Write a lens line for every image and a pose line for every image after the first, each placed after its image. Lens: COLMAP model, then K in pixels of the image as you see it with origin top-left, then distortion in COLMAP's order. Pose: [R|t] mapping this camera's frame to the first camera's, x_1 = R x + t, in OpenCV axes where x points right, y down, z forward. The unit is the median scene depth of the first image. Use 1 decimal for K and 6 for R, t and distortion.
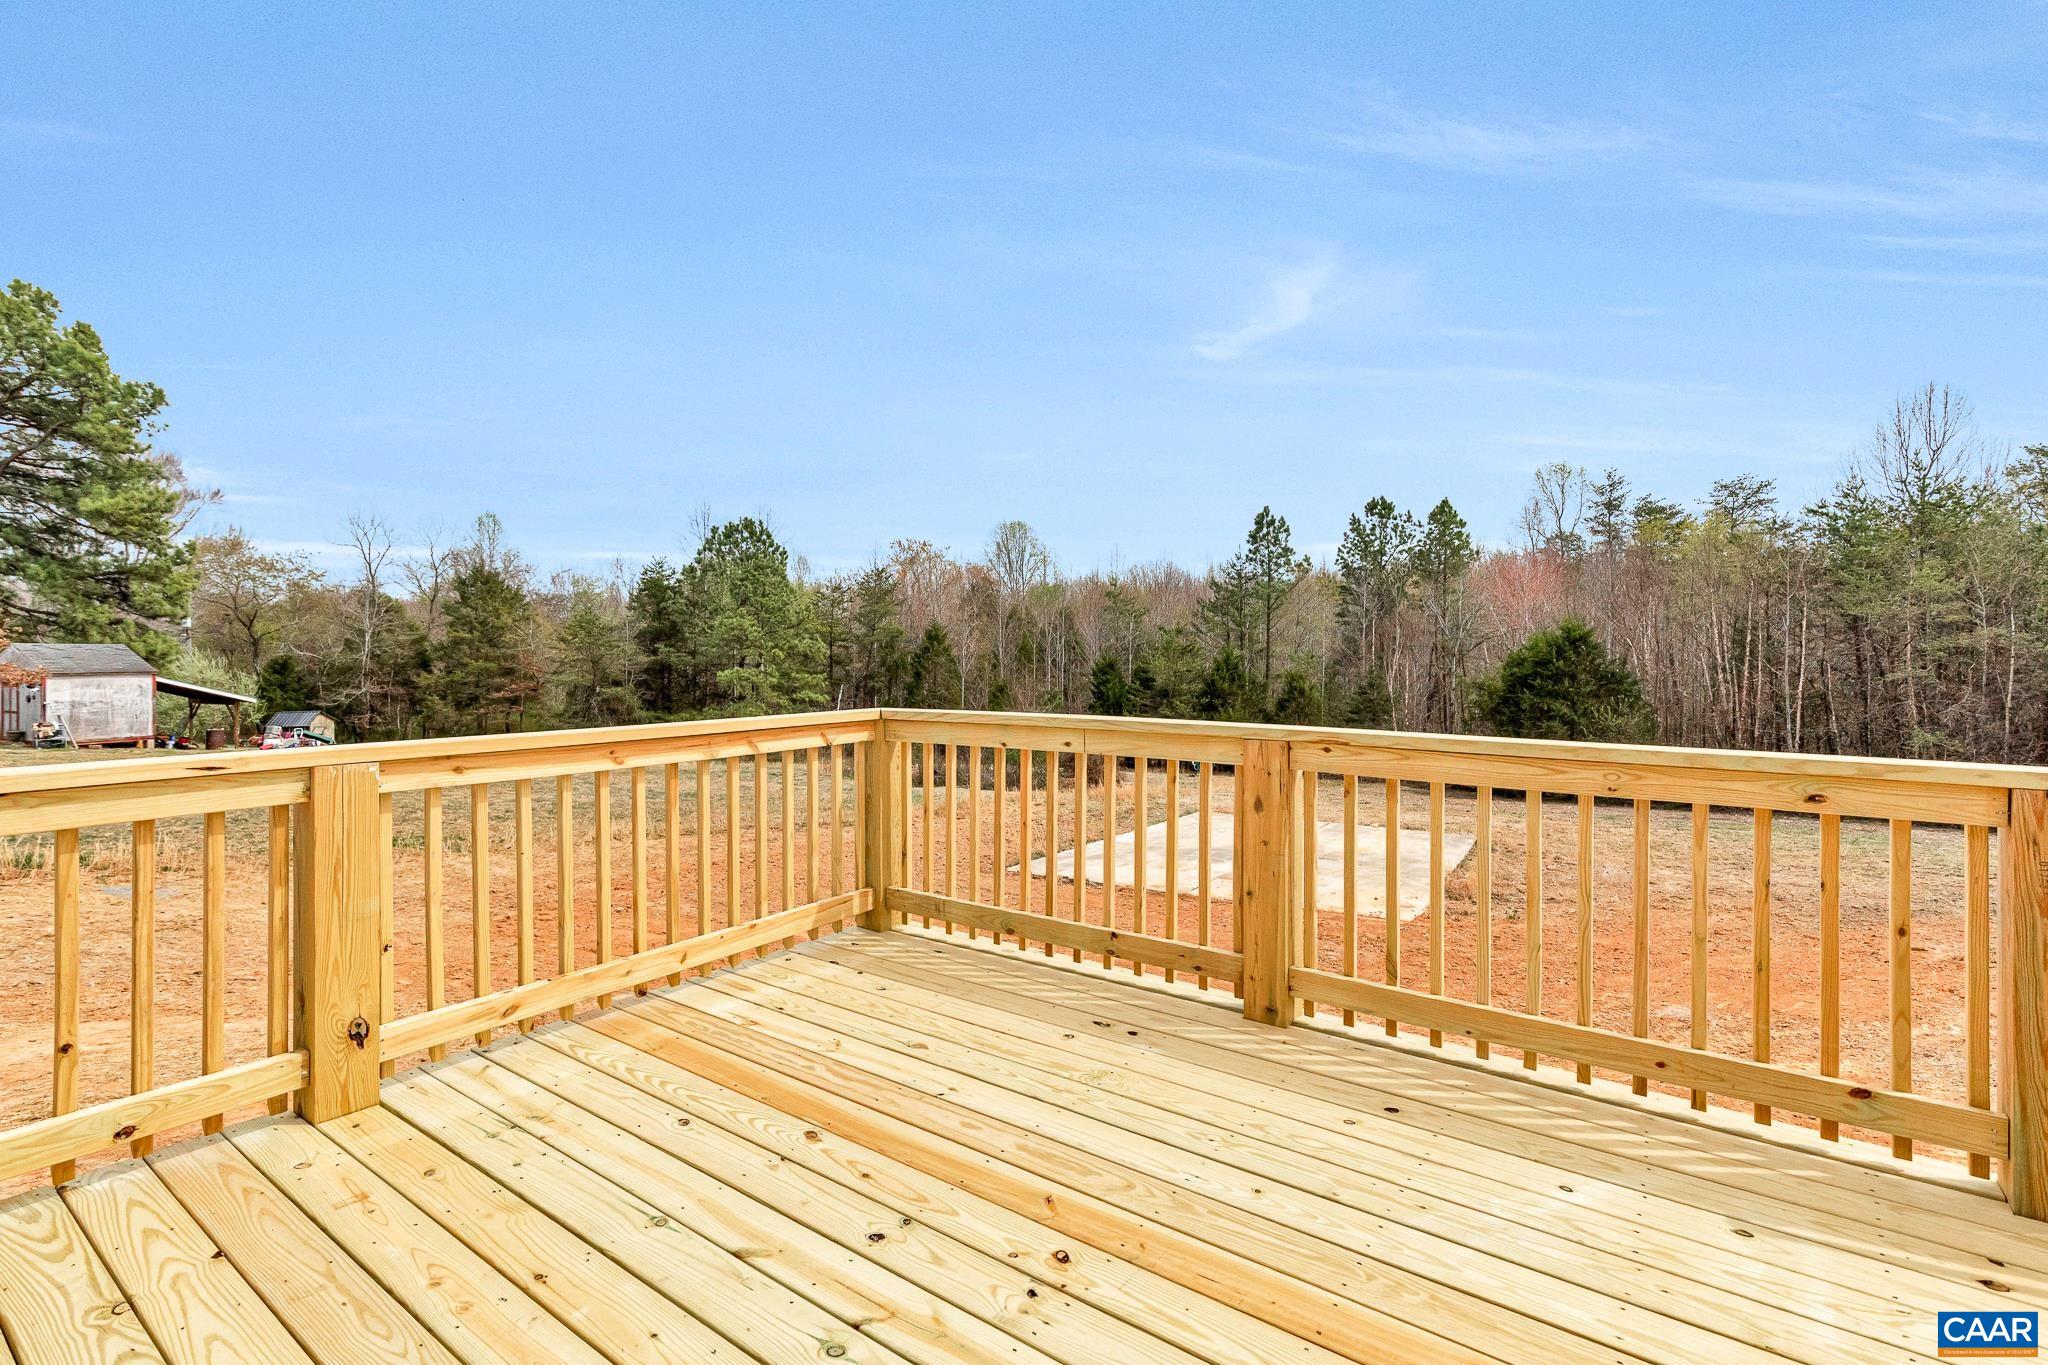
lens RADIAL K [[976.5, 0, 1020.5], [0, 976.5, 652.9], [0, 0, 1]] dist [0.007405, 0.000354]
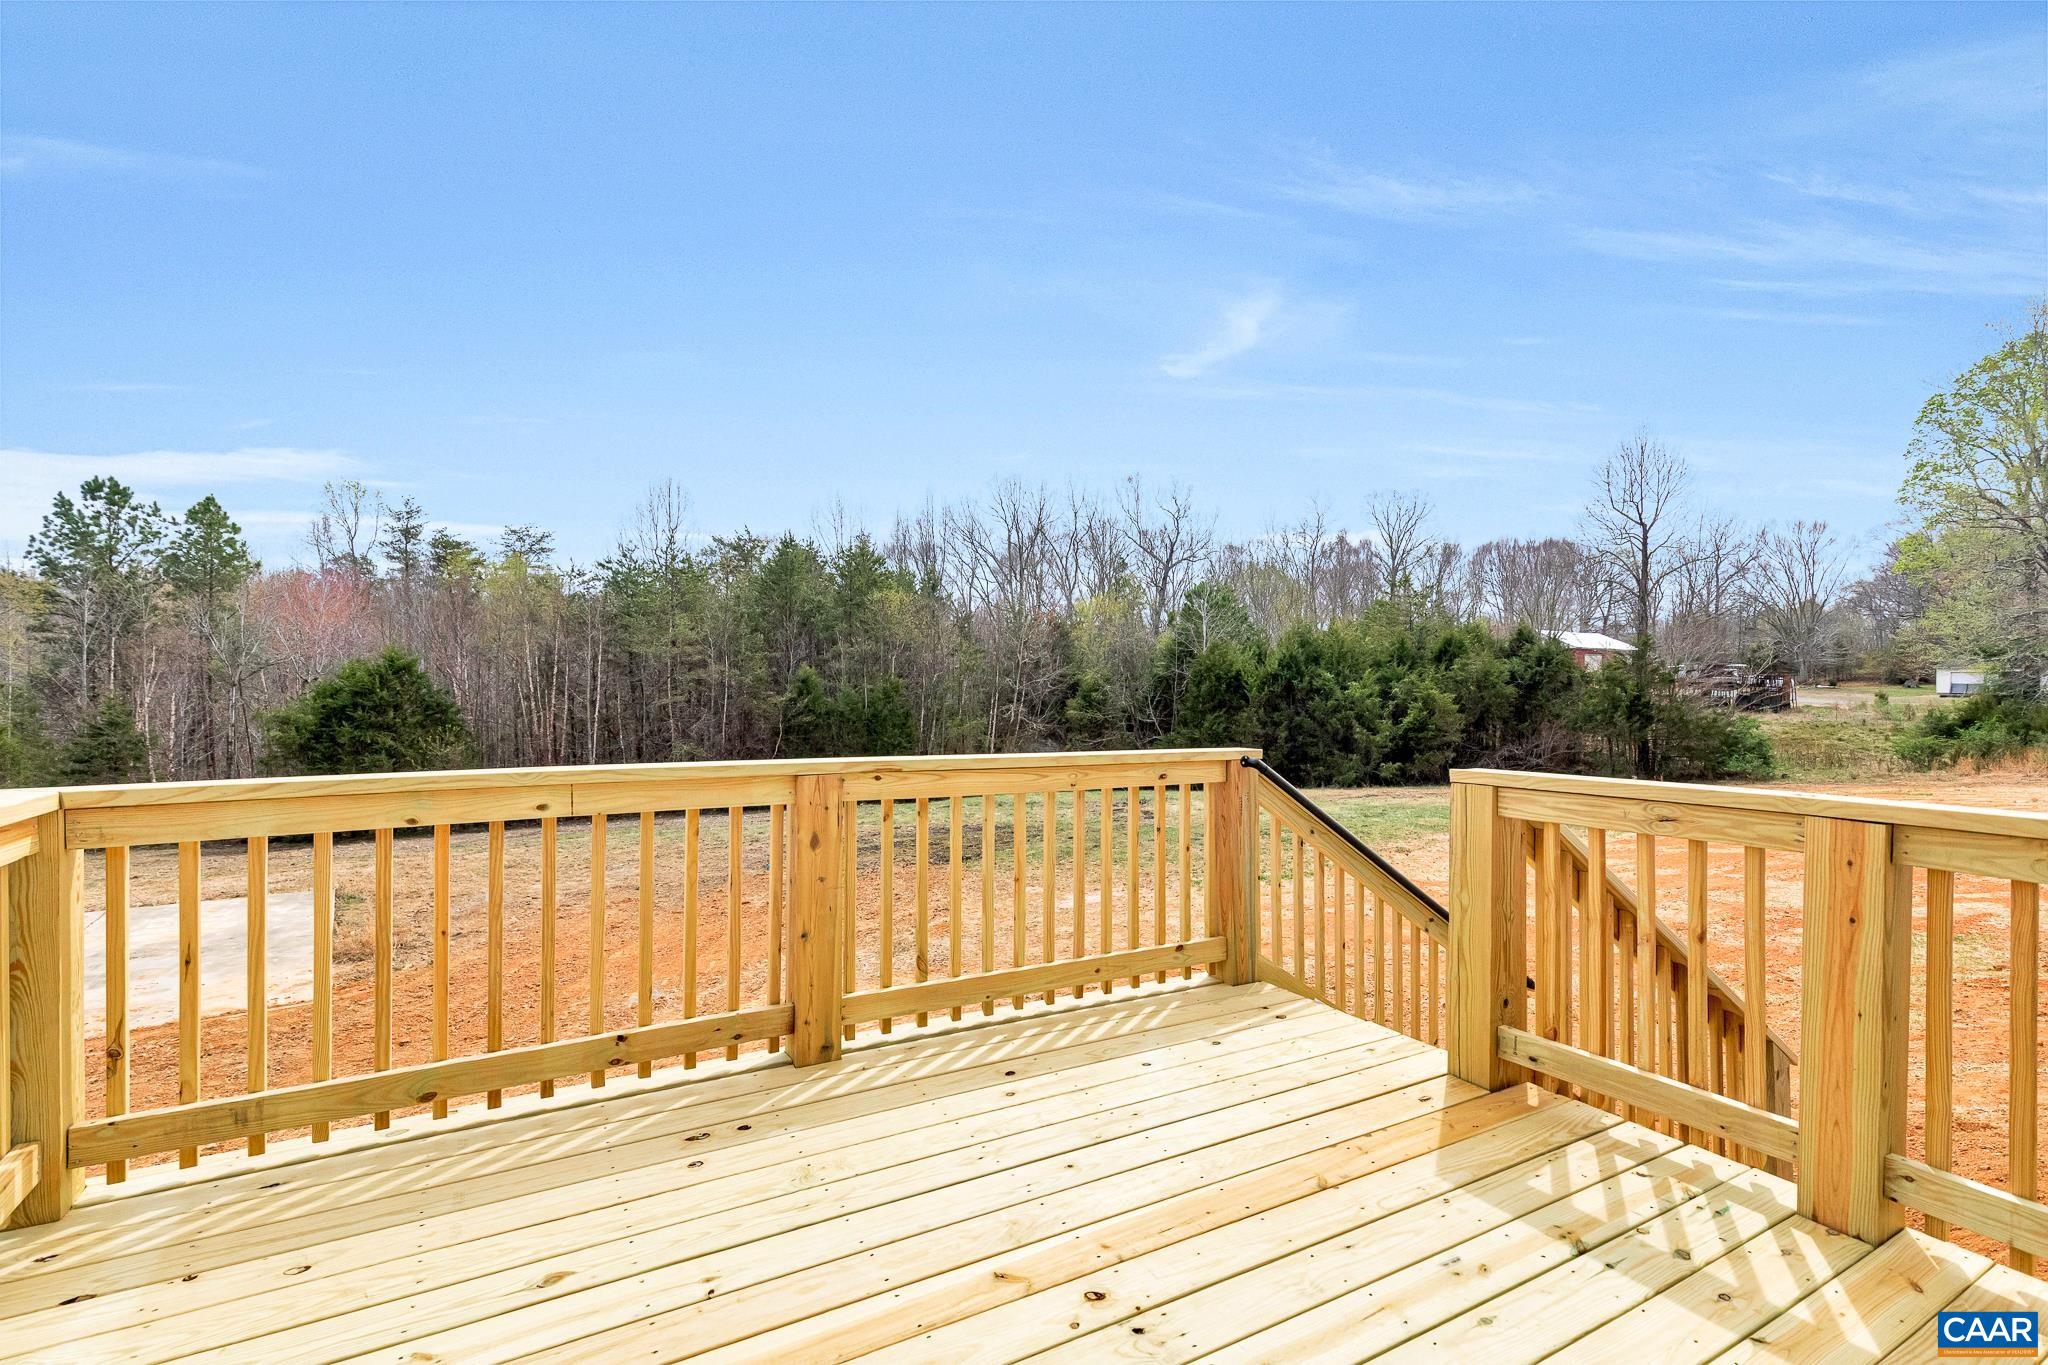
lens RADIAL K [[960.4, 0, 1036.2], [0, 960.4, 689.6], [0, 0, 1]] dist [0.011287, -0.000560]
pose [[0.390704, -0.002877, 0.920512, -0.055844], [-0.004017, 0.999980, 0.004830, -0.000173], [-0.920508, -0.005585, 0.390685, 0.042931]]
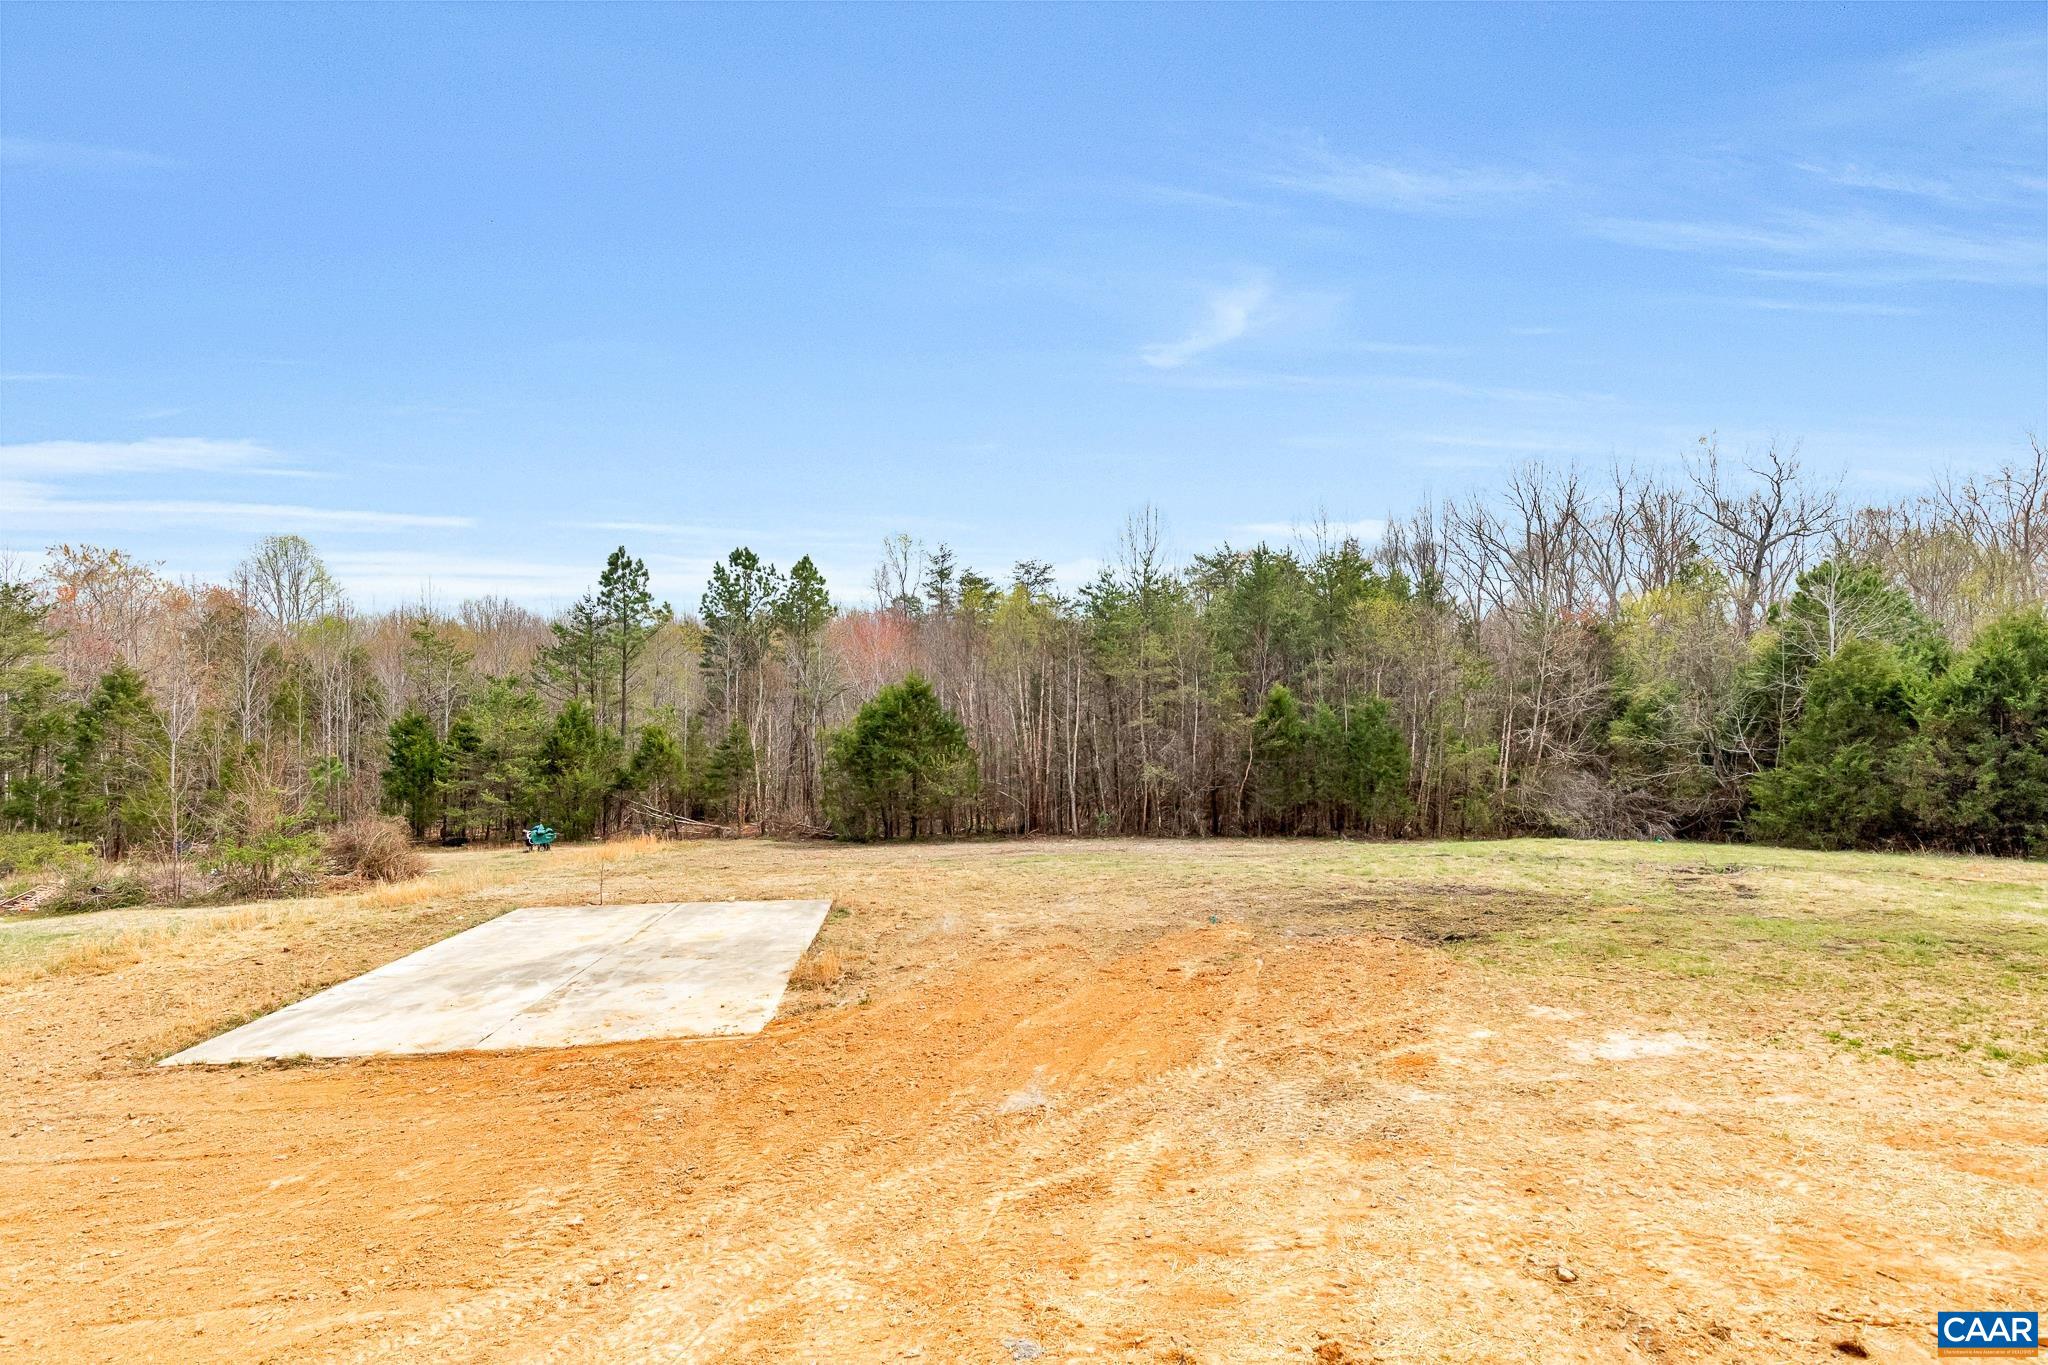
lens RADIAL K [[929.1, 0, 1039.1], [0, 929.1, 689.4], [0, 0, 1]] dist [0.013070, -0.004774]
pose [[0.795991, -0.000079, 0.605308, 0.039498], [0.003632, 0.999983, -0.004646, -0.011546], [-0.605298, 0.005897, 0.795977, 0.076944]]
